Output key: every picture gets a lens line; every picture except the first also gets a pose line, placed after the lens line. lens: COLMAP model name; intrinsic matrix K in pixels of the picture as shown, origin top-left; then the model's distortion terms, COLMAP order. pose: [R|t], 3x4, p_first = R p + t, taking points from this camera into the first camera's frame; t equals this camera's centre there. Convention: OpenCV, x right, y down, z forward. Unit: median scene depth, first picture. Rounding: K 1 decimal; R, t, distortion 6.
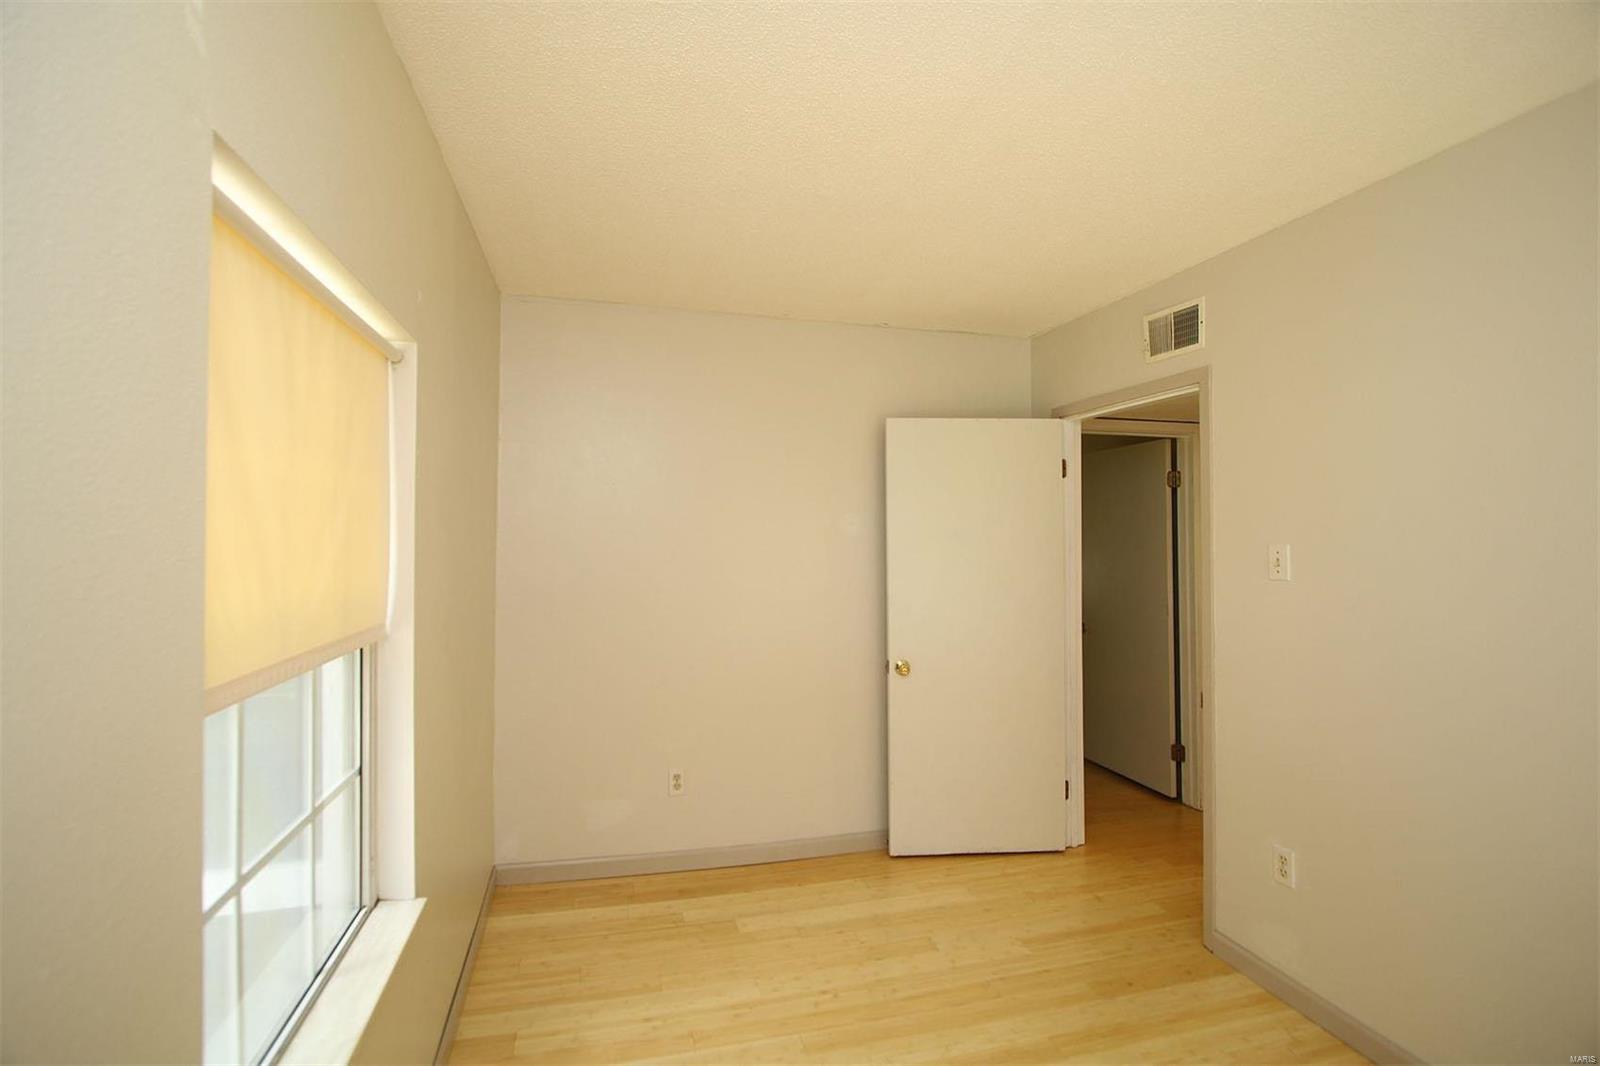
lens RADIAL K [[732.1, 0, 792.4], [0, 732.1, 521.1], [0, 0, 1]] dist [-0.014458, 0.000795]
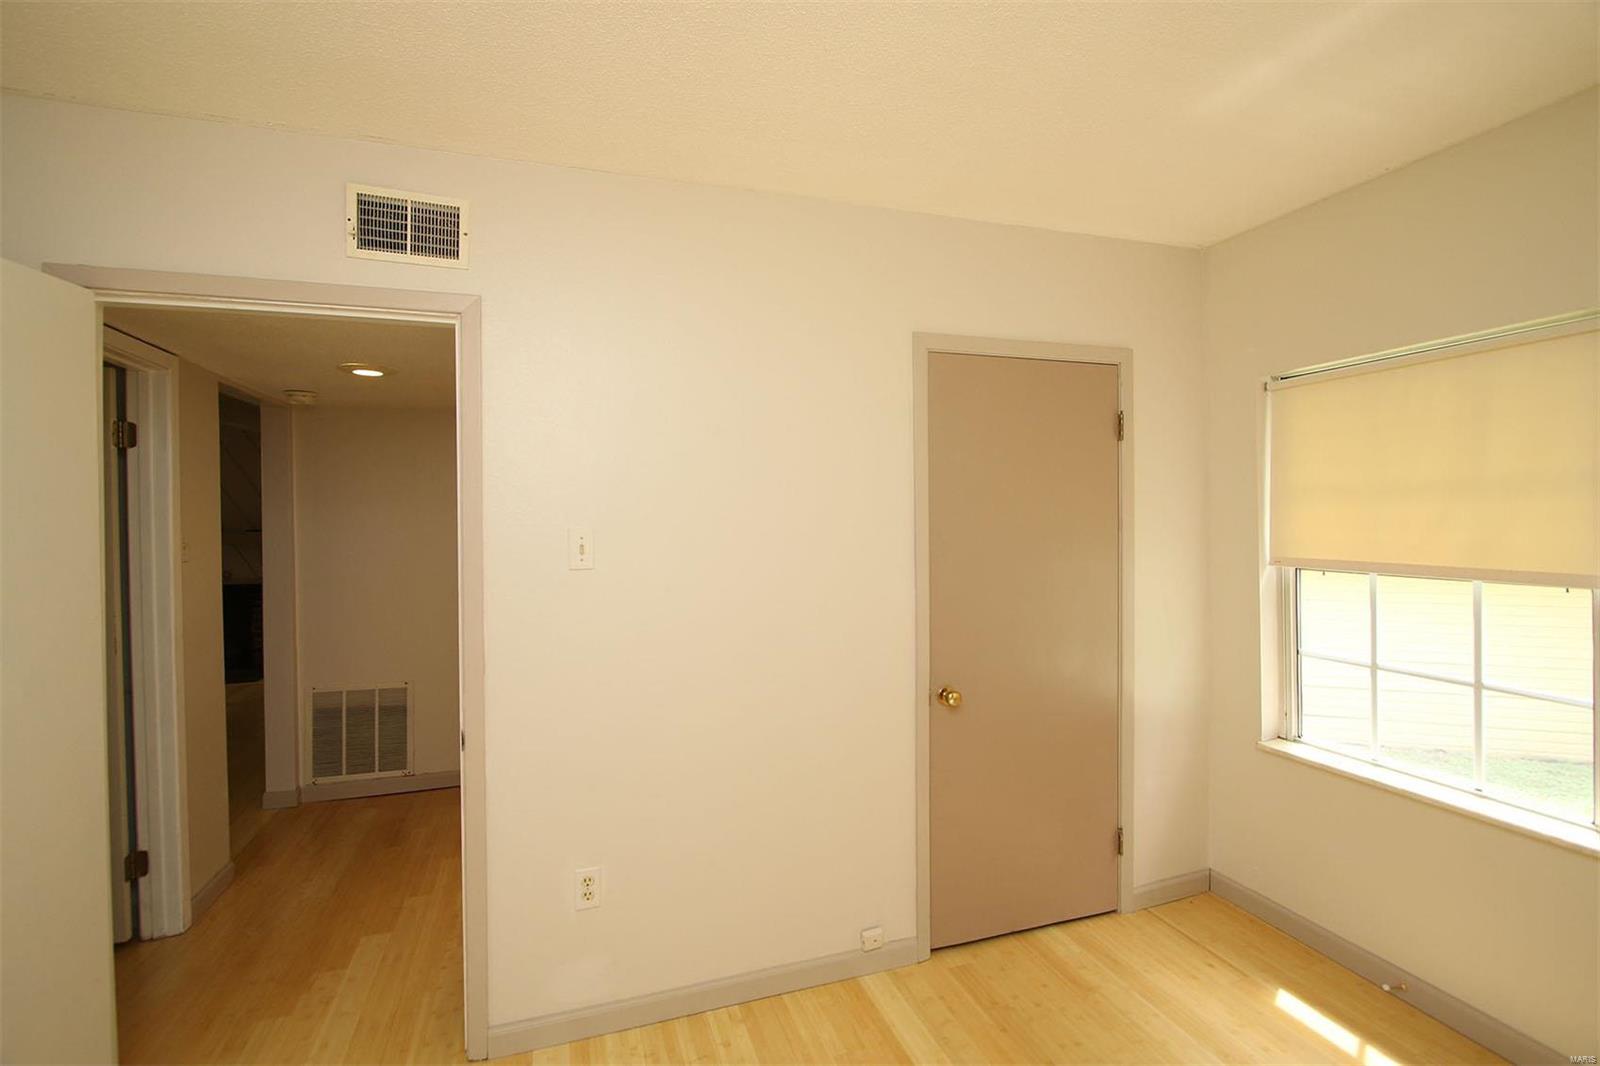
lens RADIAL K [[732.1, 0, 792.4], [0, 732.1, 521.1], [0, 0, 1]] dist [-0.014458, 0.000795]
pose [[-0.065594, -0.002522, 0.997843, -0.198805], [-0.008028, 0.999966, 0.002000, 0.016164], [-0.997814, -0.007880, -0.065612, 0.684794]]
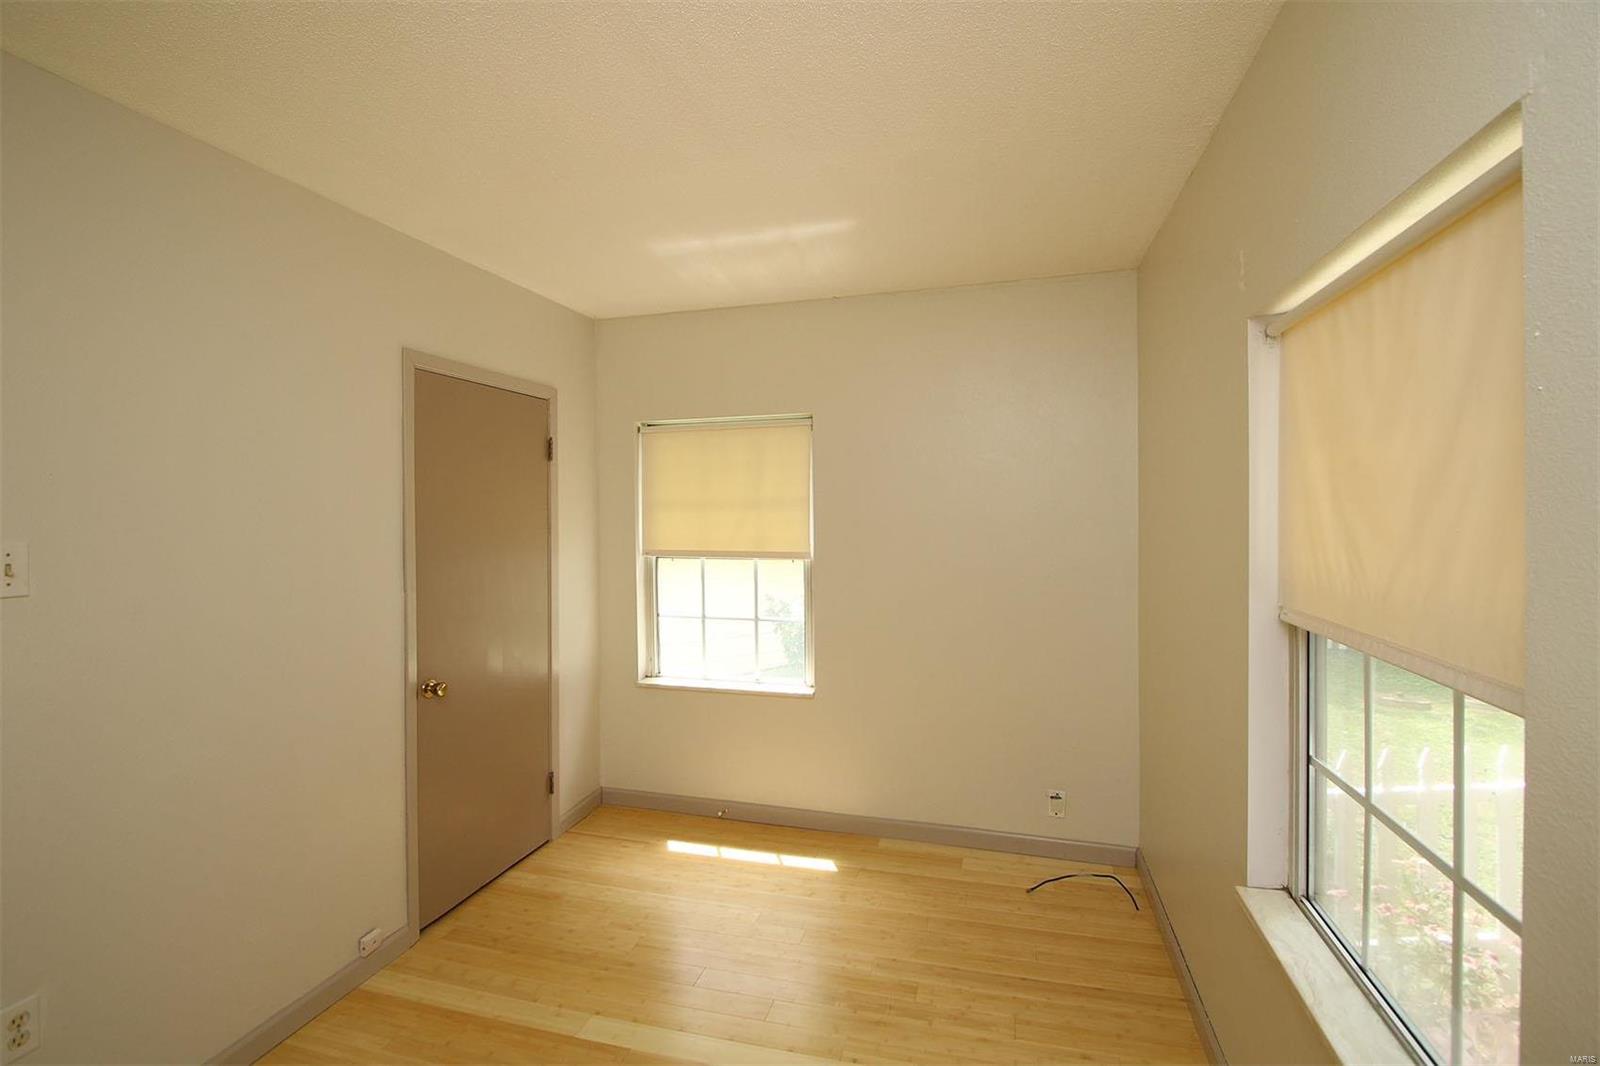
lens RADIAL K [[732.1, 0, 792.4], [0, 732.1, 521.1], [0, 0, 1]] dist [-0.014458, 0.000795]
pose [[-0.862382, 0.005314, 0.506230, -0.221739], [0.002090, 0.999974, -0.006936, 0.016407], [-0.506253, -0.004923, -0.862371, 1.045236]]
